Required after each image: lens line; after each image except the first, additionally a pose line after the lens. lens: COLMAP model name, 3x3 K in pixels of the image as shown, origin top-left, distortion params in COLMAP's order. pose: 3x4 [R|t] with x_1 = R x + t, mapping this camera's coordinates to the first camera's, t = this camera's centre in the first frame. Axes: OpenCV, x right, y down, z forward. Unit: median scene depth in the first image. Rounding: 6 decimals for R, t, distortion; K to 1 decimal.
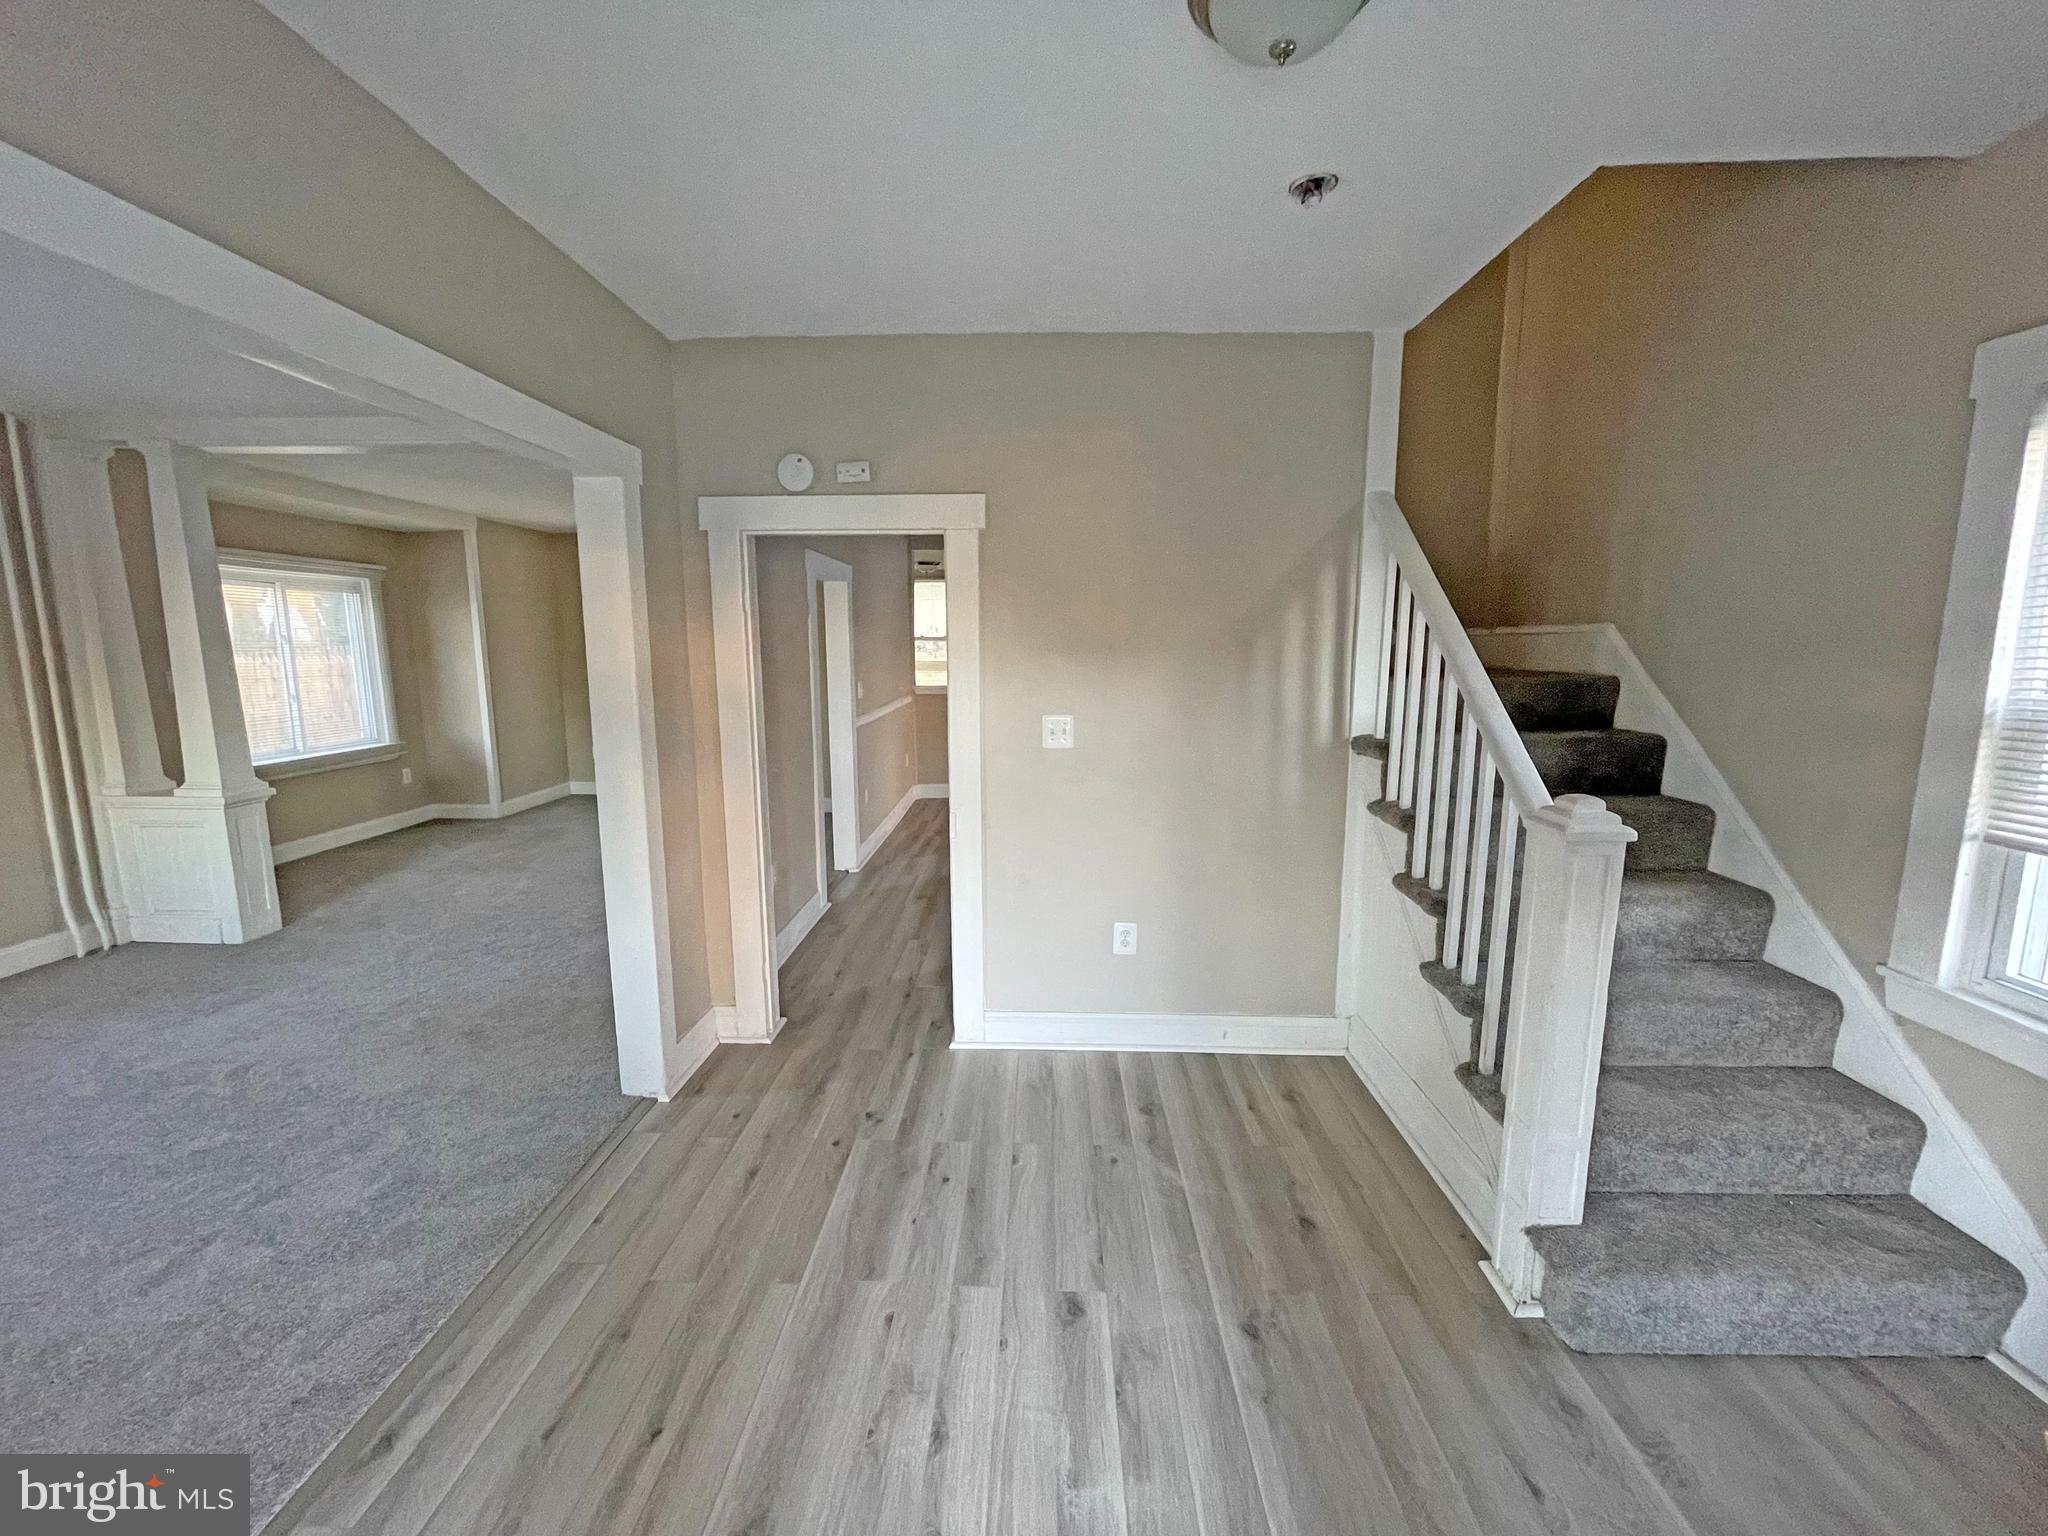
lens RADIAL K [[832.1, 0, 1012.3], [0, 832.1, 765.1], [0, 0, 1]] dist [-0.001966, -0.000035]
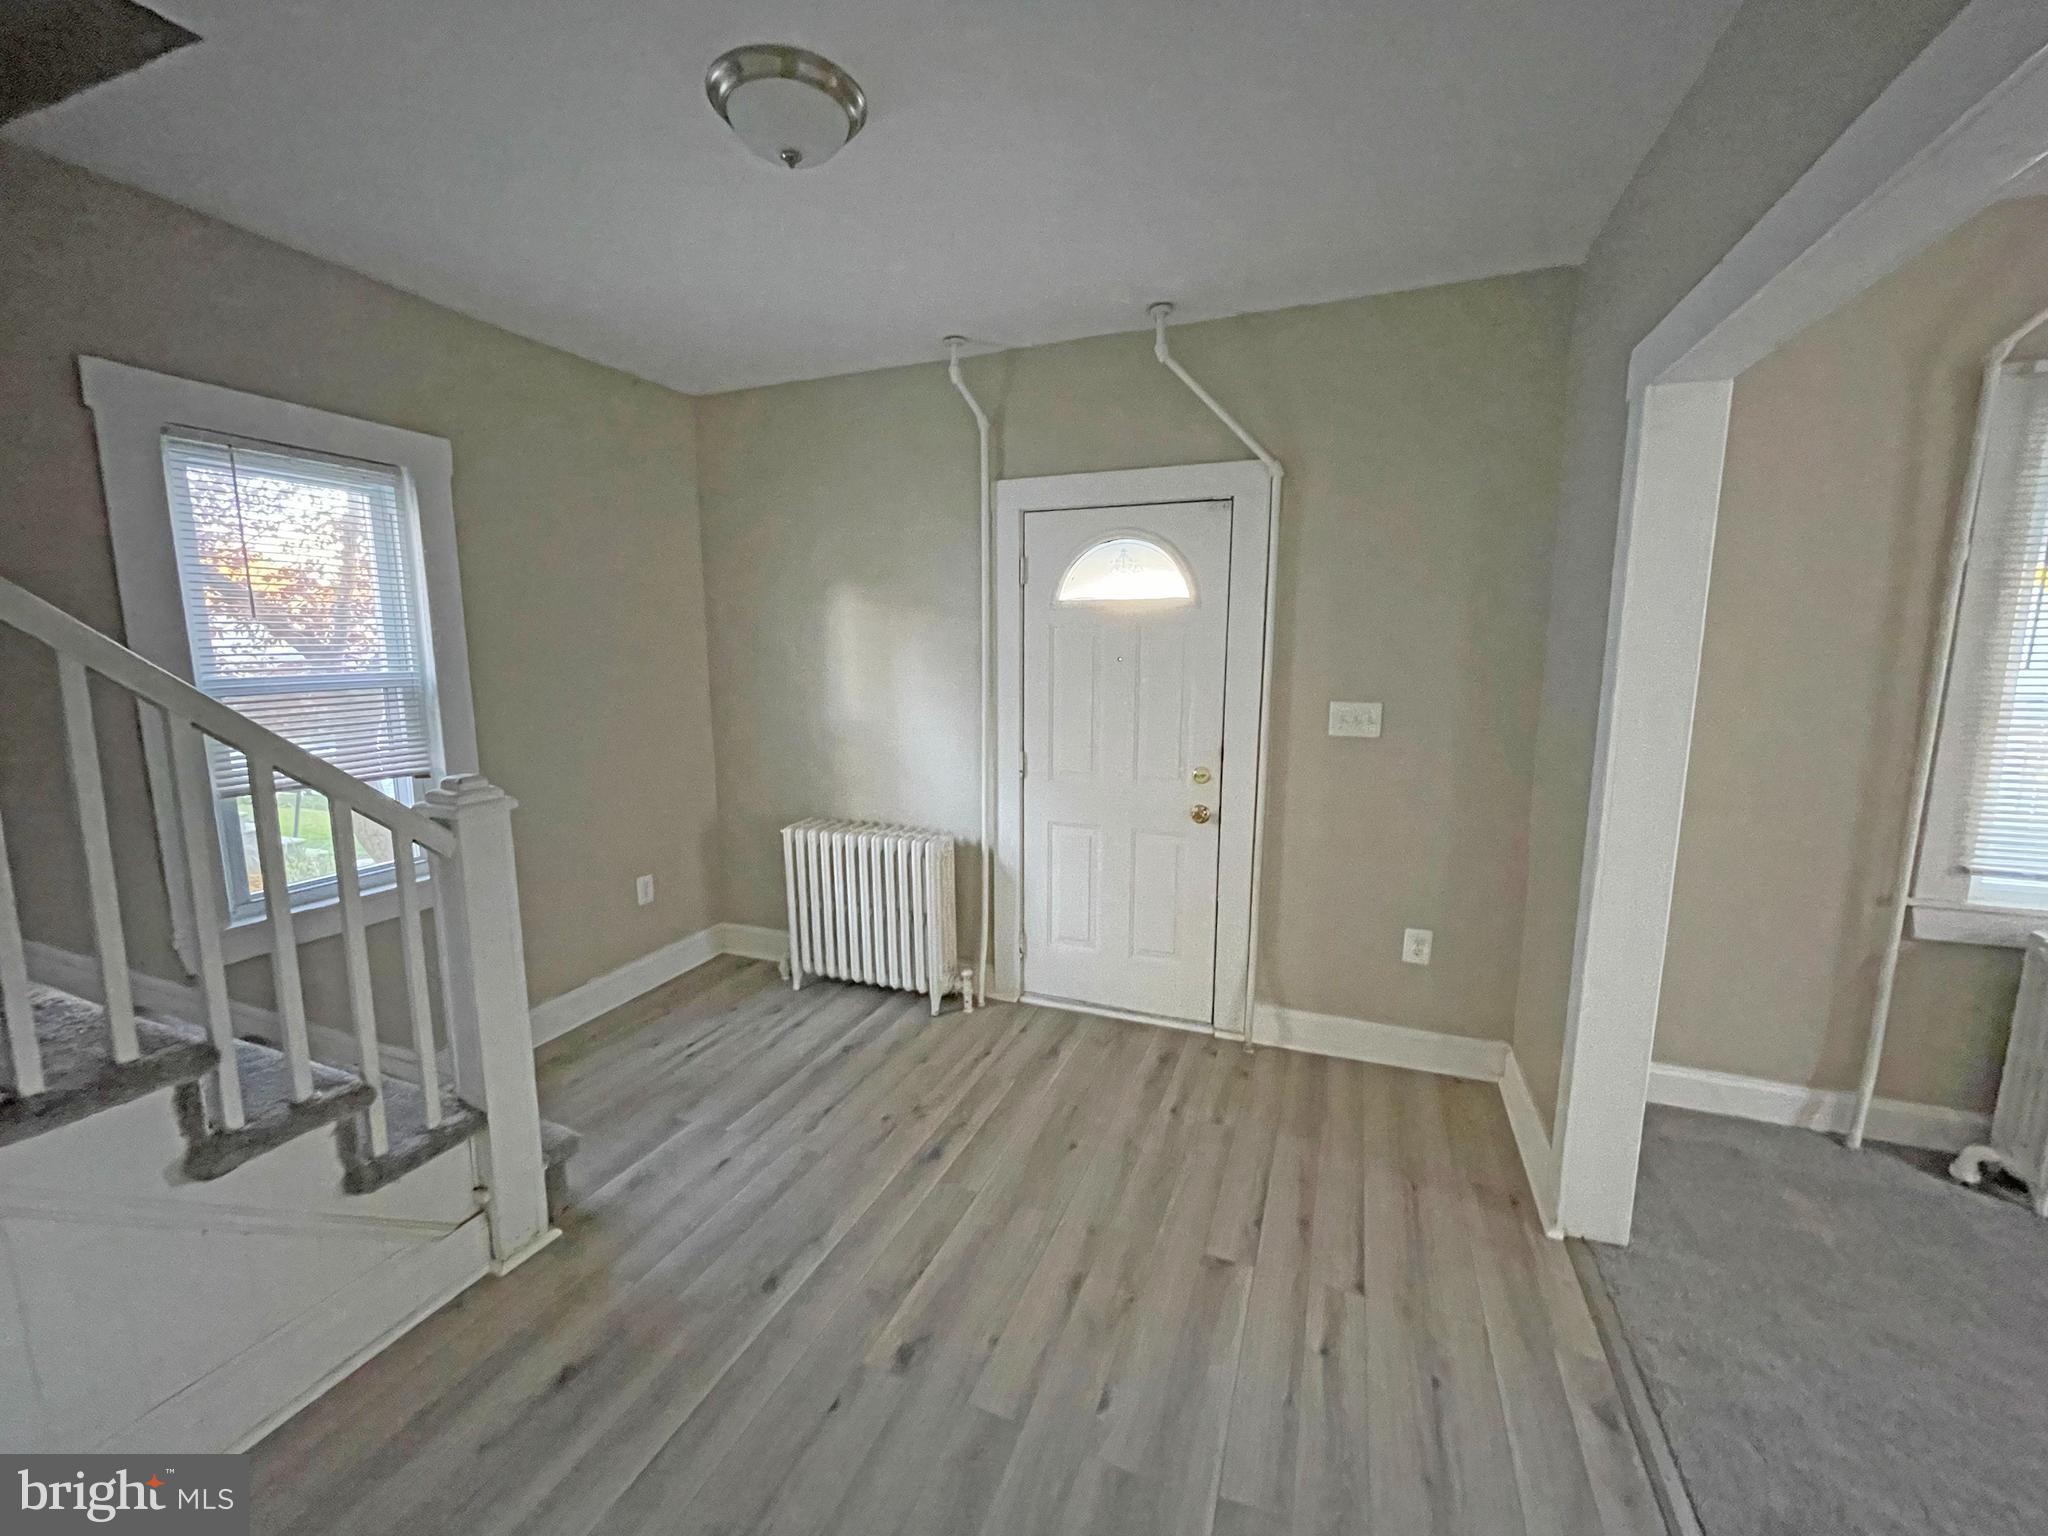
lens RADIAL K [[832.1, 0, 1022.3], [0, 832.1, 765.6], [0, 0, 1]] dist [-0.001966, -0.000035]
pose [[-0.942492, -0.042030, 0.331576, -0.294862], [0.057880, 0.956548, 0.285771, -0.202898], [-0.329180, 0.288529, -0.899106, 1.454262]]
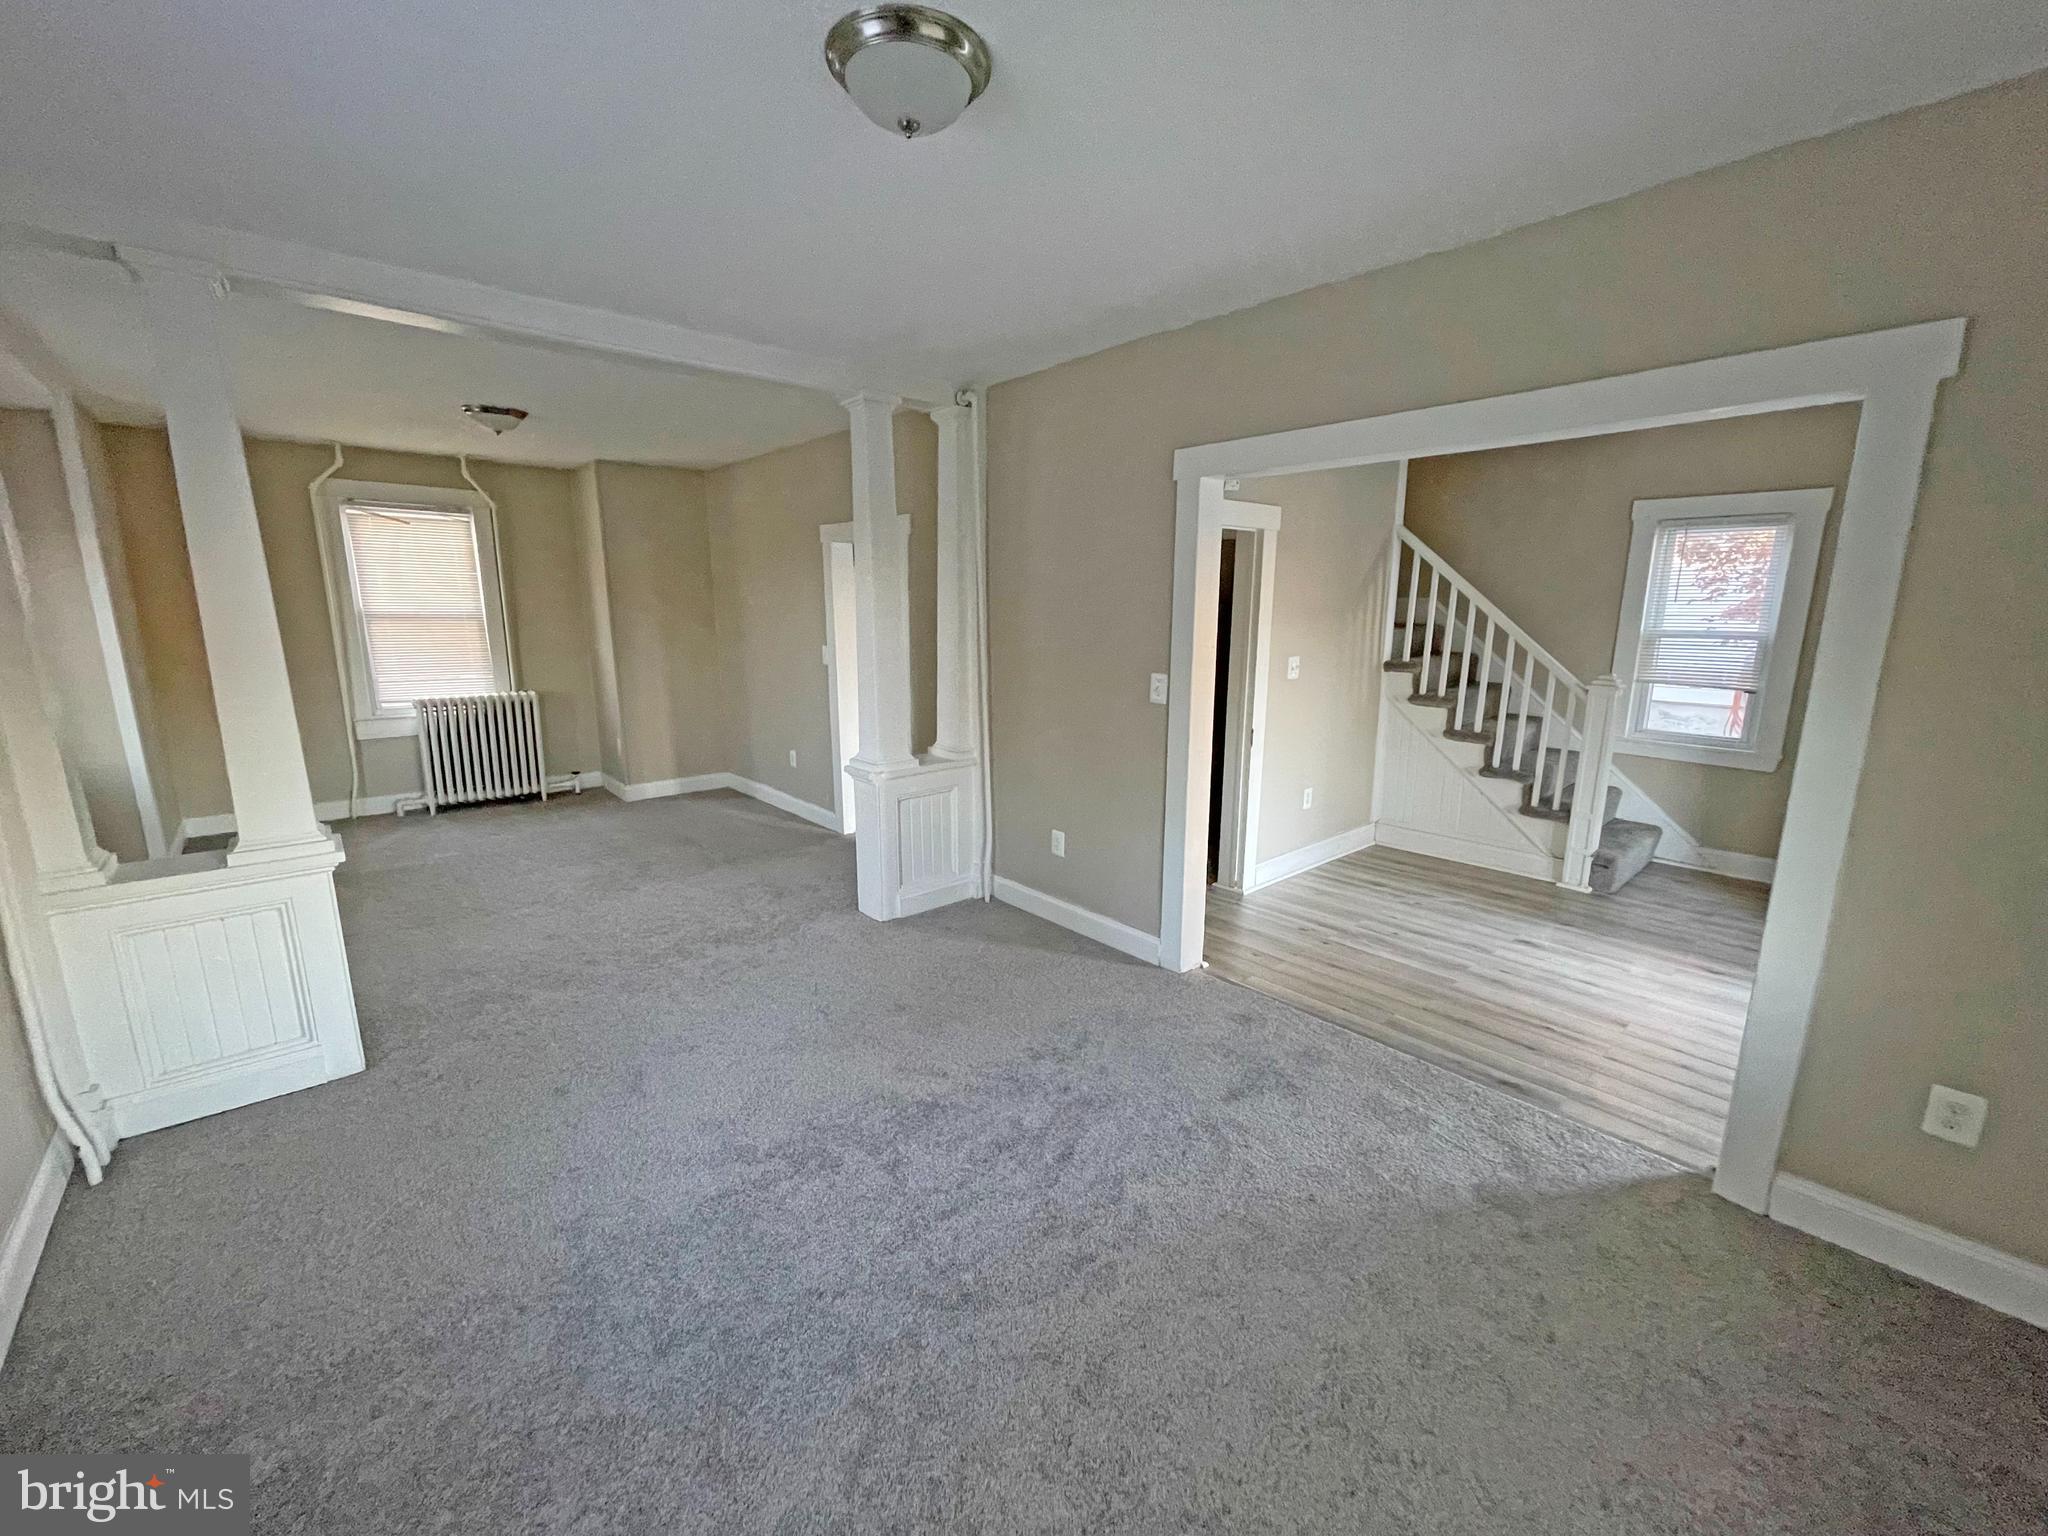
lens RADIAL K [[832.1, 0, 1018.2], [0, 832.1, 767.1], [0, 0, 1]] dist [-0.001966, -0.000035]
pose [[0.719914, -0.130718, 0.681642, -1.954862], [0.095590, 0.991419, 0.089167, -0.063027], [-0.687449, 0.000965, 0.726232, 0.345294]]
